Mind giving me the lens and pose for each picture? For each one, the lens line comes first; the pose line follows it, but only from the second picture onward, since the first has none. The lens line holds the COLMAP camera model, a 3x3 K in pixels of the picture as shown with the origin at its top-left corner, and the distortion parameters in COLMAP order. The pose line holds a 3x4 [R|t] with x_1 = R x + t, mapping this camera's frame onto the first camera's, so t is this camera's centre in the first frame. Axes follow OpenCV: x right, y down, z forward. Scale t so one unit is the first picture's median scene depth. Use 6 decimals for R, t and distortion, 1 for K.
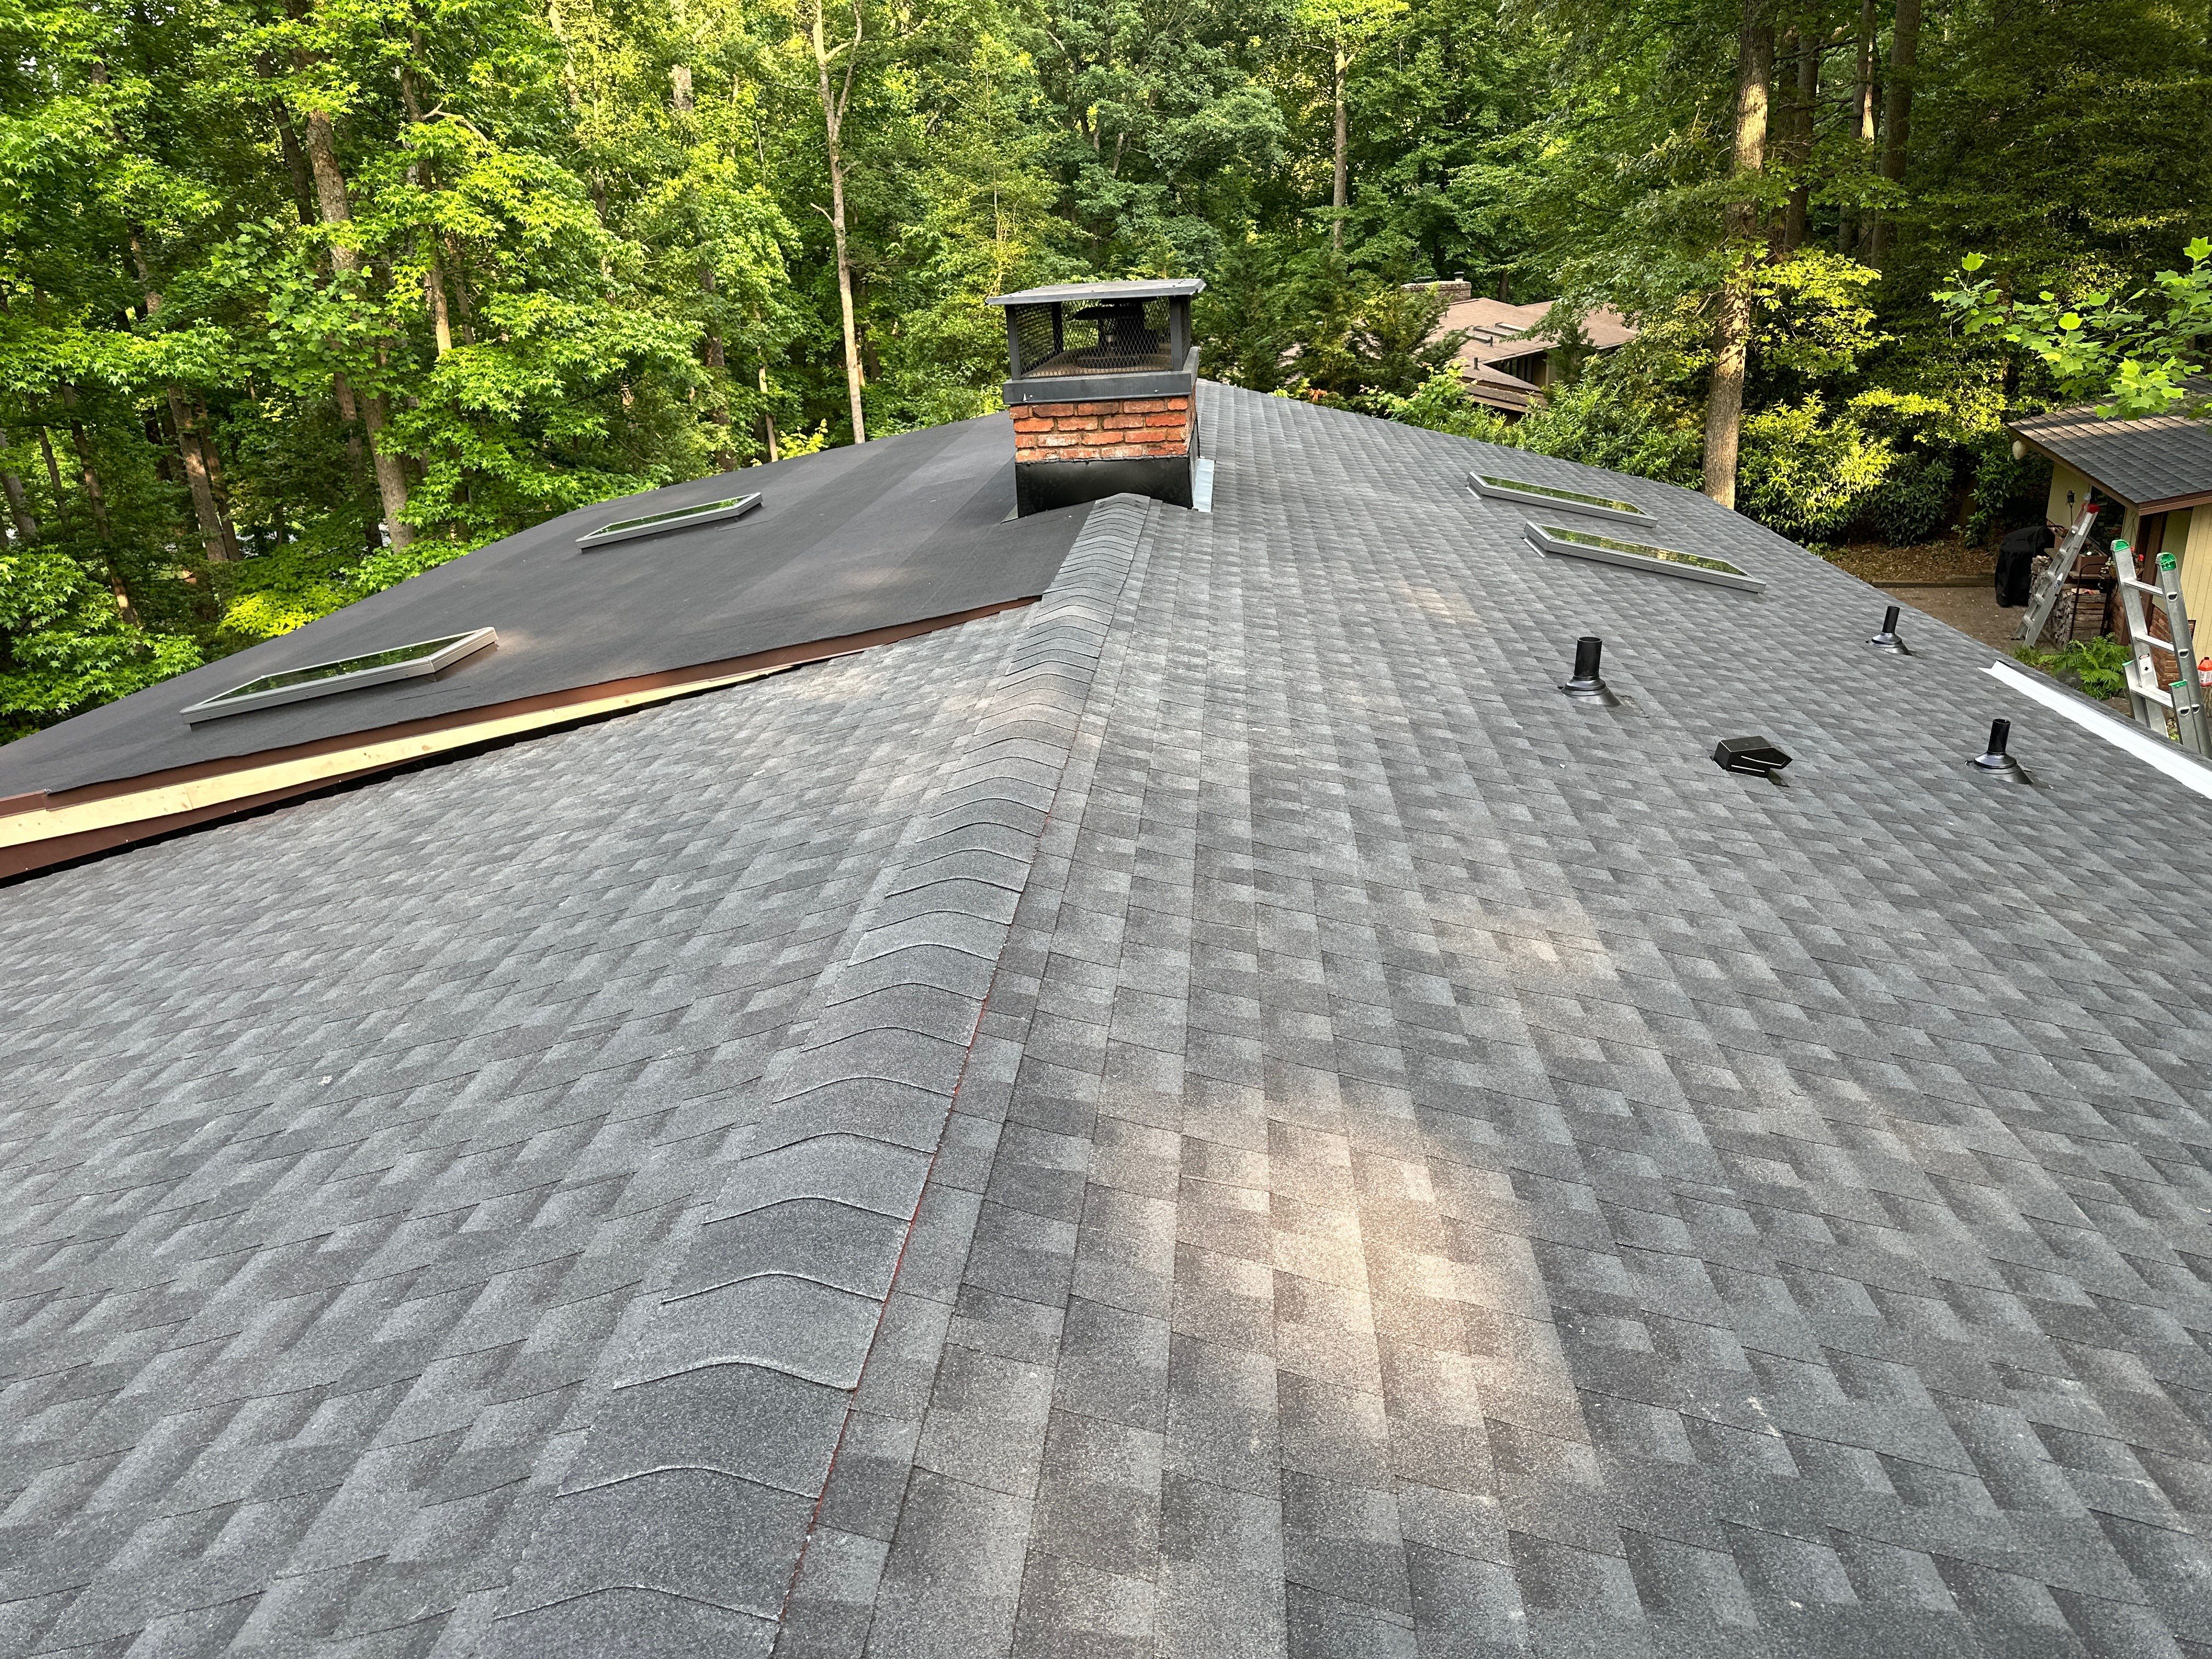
lens RADIAL K [[1603.8, 0, 1059.5], [0, 1603.8, 921.2], [0, 0, 1]] dist [0.141445, -0.262745]
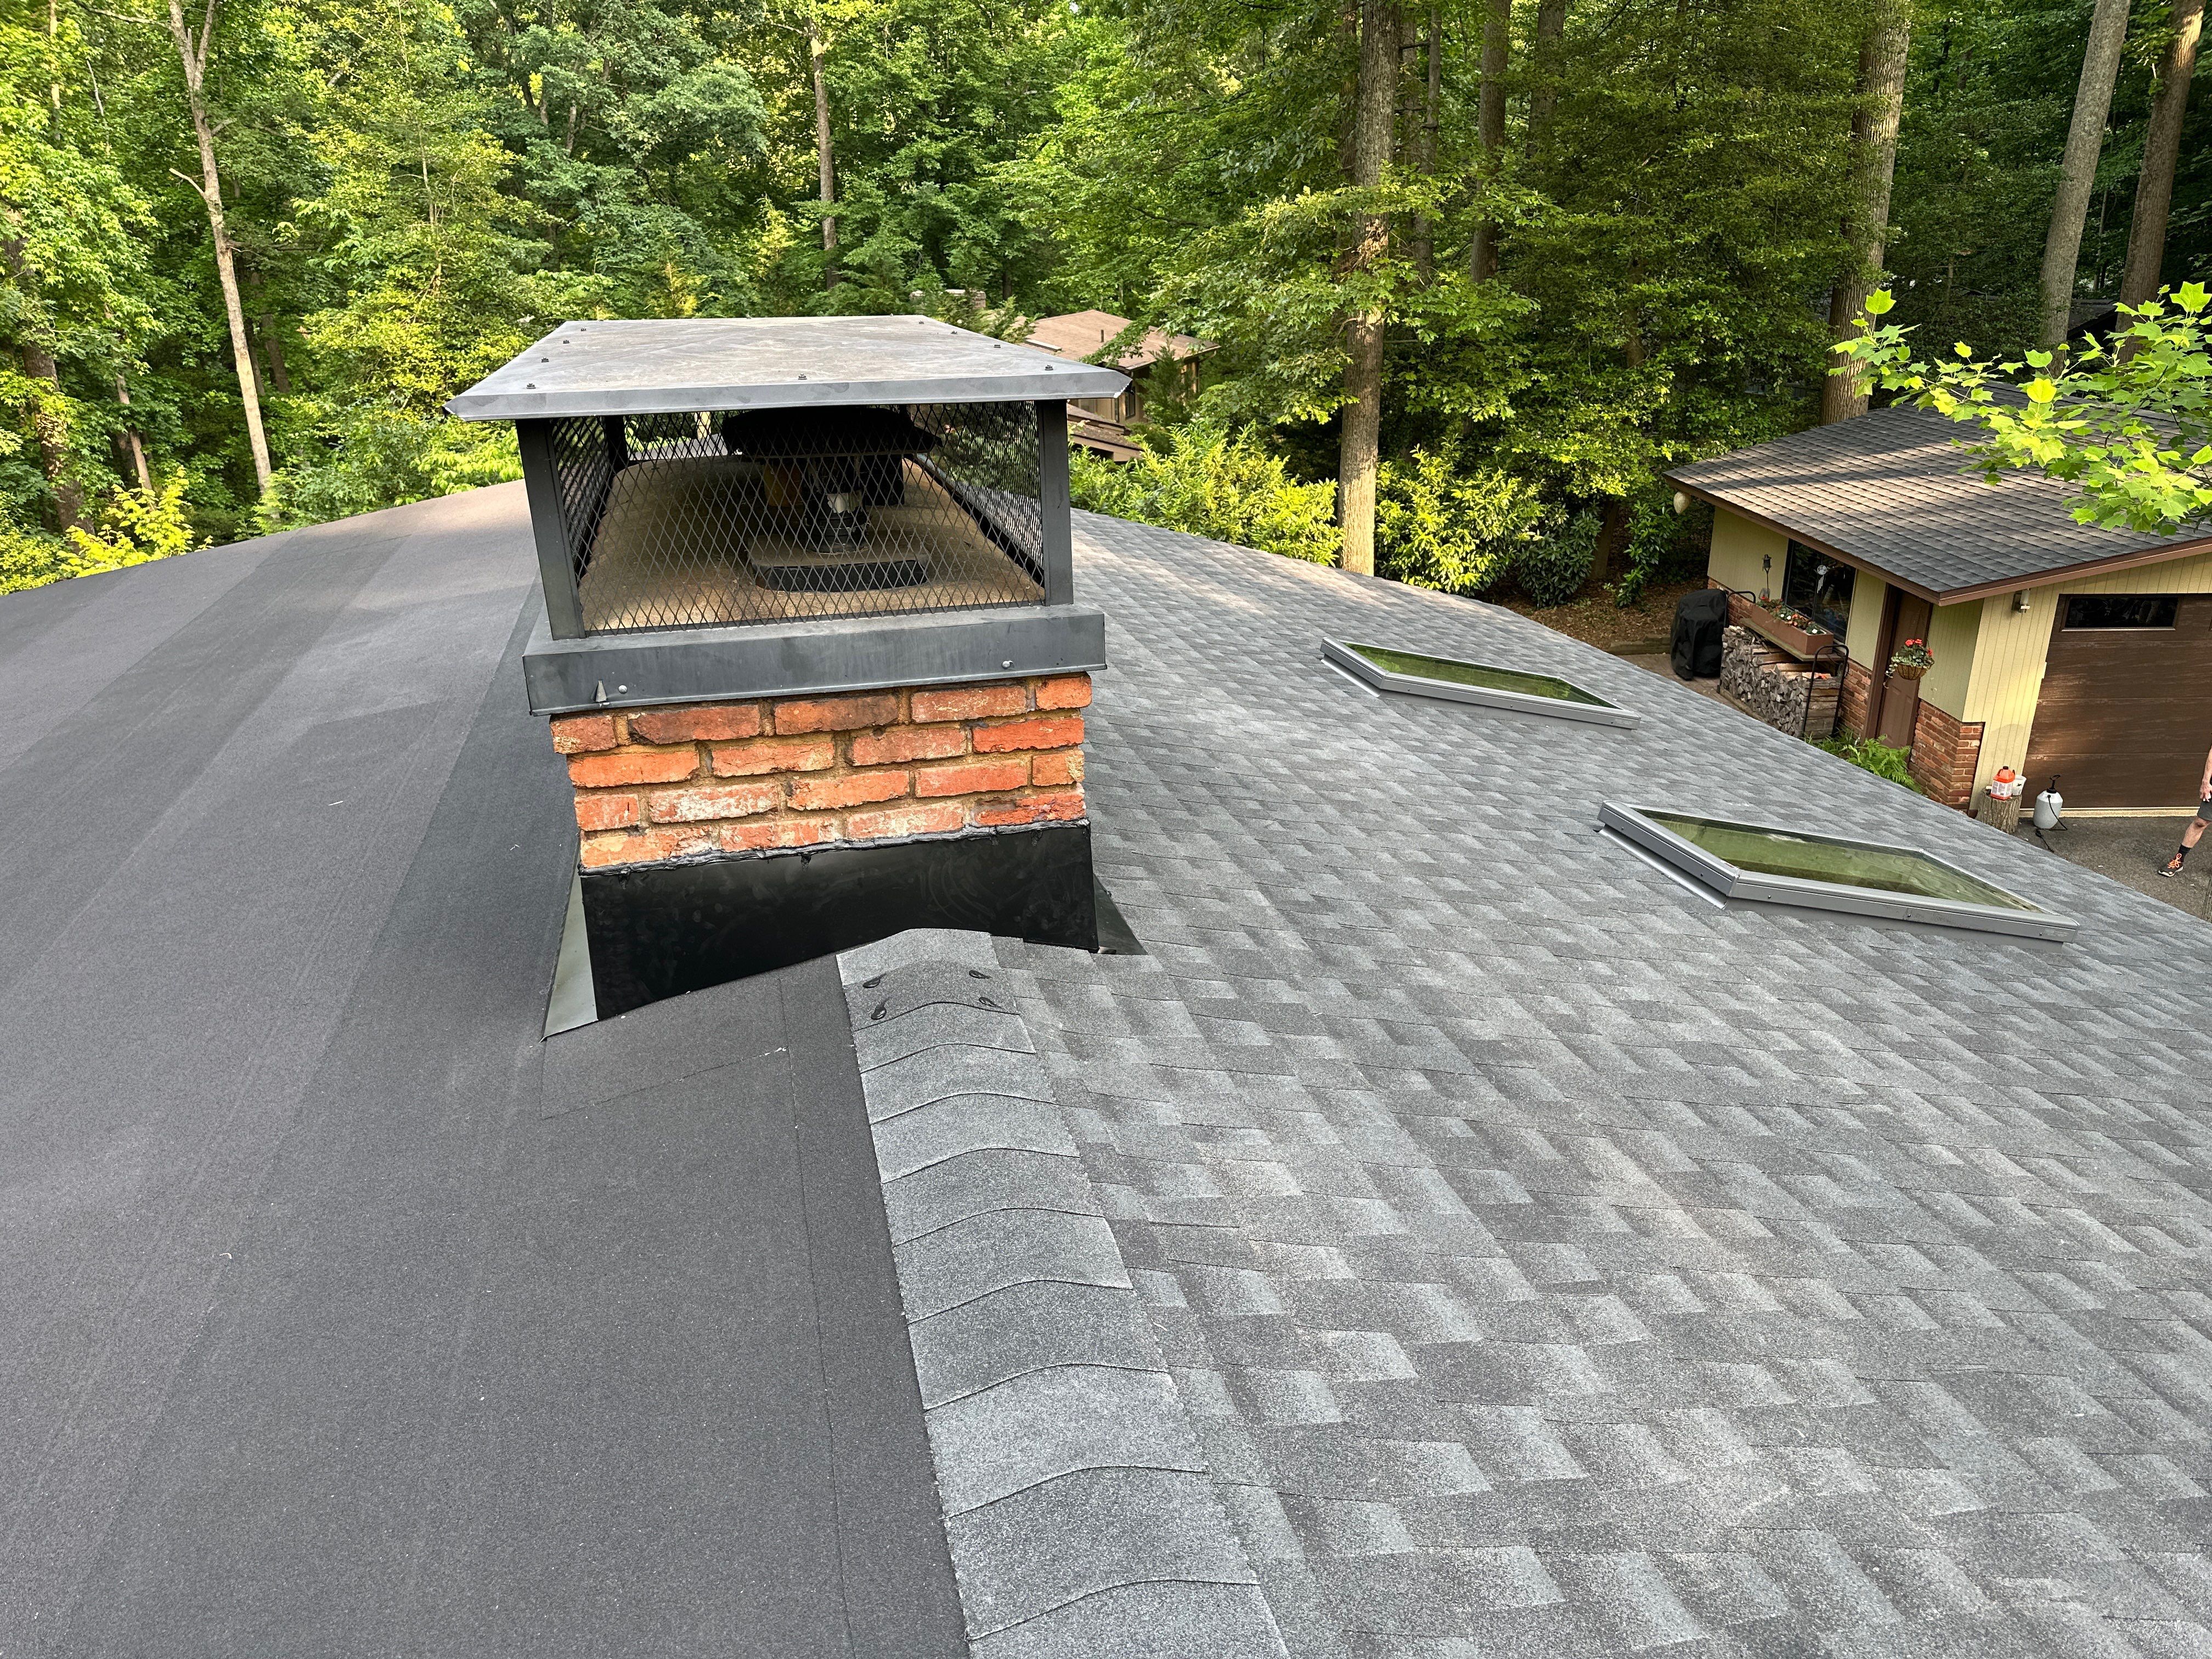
lens RADIAL K [[1594.3, 0, 1068.8], [0, 1594.3, 866.7], [0, 0, 1]] dist [-0.011816, -0.005283]
pose [[0.947049, -0.082583, 0.310288, -0.008243], [0.088463, 0.996067, -0.004899, -0.065629], [-0.308663, 0.032088, 0.950630, 0.158790]]
